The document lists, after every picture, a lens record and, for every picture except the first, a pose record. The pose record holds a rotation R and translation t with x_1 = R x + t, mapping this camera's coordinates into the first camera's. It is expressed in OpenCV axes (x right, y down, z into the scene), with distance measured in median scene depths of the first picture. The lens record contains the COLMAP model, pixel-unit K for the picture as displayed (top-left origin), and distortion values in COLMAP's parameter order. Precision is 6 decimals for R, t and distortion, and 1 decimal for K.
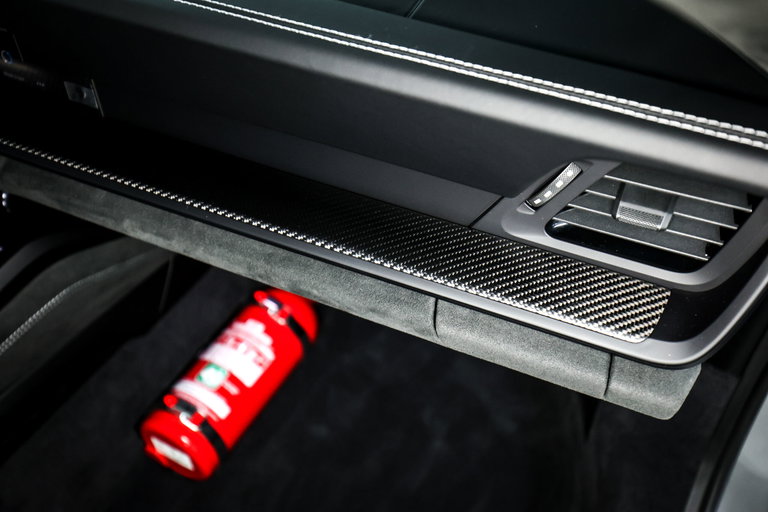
lens RADIAL K [[774.7, 0, 385.4], [0, 774.7, 256.9], [0, 0, 1]] dist [0.032474, 0.000000]
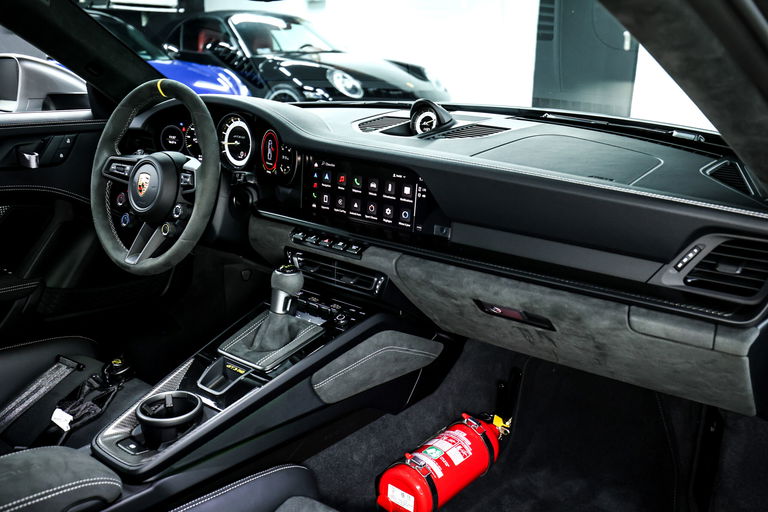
lens RADIAL K [[774.7, 0, 385.3], [0, 774.7, 253.0], [0, 0, 1]] dist [0.032474, 0.000000]
pose [[0.983177, 0.132730, -0.125483, -0.178747], [-0.176405, 0.868176, -0.463844, 0.535123], [0.047375, 0.478176, 0.876985, -0.506295]]
